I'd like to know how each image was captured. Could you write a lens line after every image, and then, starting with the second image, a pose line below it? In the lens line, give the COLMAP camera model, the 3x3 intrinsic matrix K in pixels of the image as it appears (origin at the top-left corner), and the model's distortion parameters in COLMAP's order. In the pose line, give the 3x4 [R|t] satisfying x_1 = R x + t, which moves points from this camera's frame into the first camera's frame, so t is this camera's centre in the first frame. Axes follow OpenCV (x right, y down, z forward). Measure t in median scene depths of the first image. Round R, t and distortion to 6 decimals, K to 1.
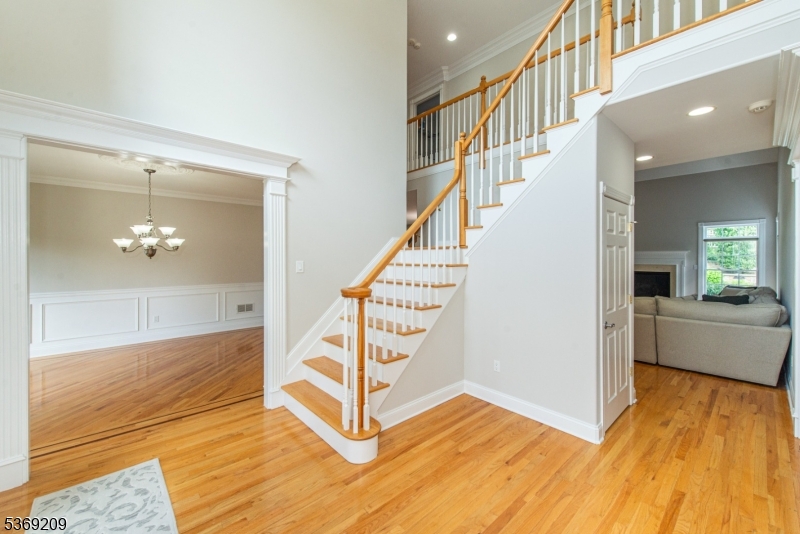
lens RADIAL K [[321.4, 0, 411.5], [0, 321.4, 258.1], [0, 0, 1]] dist [0.015960, 0.000001]
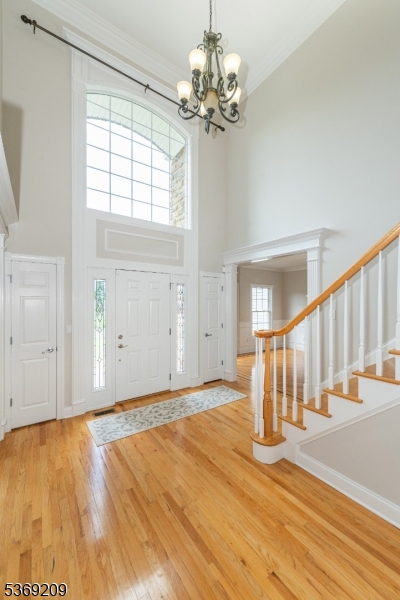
lens RADIAL K [[226.6, 0, 181.4], [0, 226.6, 303.8], [0, 0, 1]] dist [0.000165, -0.000031]
pose [[-0.178577, 0.000517, -0.983926, 0.894365], [-0.002411, 0.999997, 0.000963, -0.019876], [0.983923, 0.002544, -0.178575, 0.900782]]
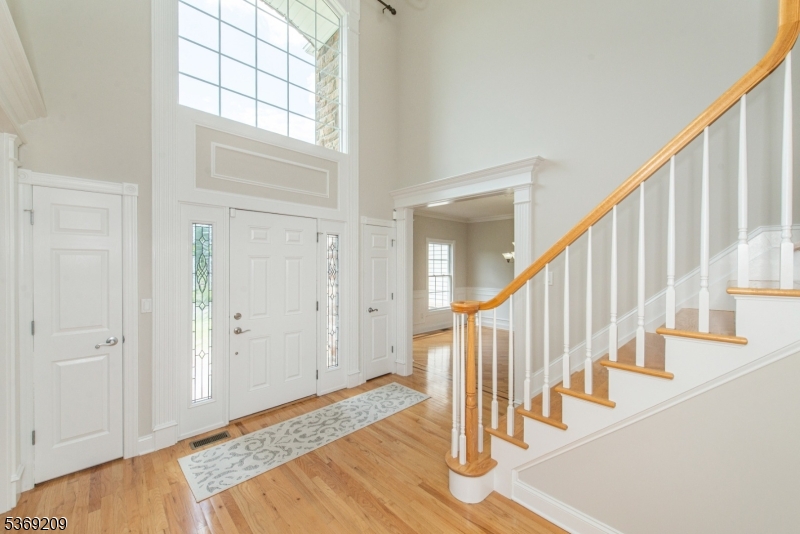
lens RADIAL K [[309.5, 0, 372.9], [0, 309.5, 268.1], [0, 0, 1]] dist [0.000124, -0.000103]
pose [[-0.029703, 0.004110, -0.999550, 0.757193], [-0.002634, 0.999988, 0.004190, -0.004663], [0.999555, 0.002757, -0.029692, 0.834515]]
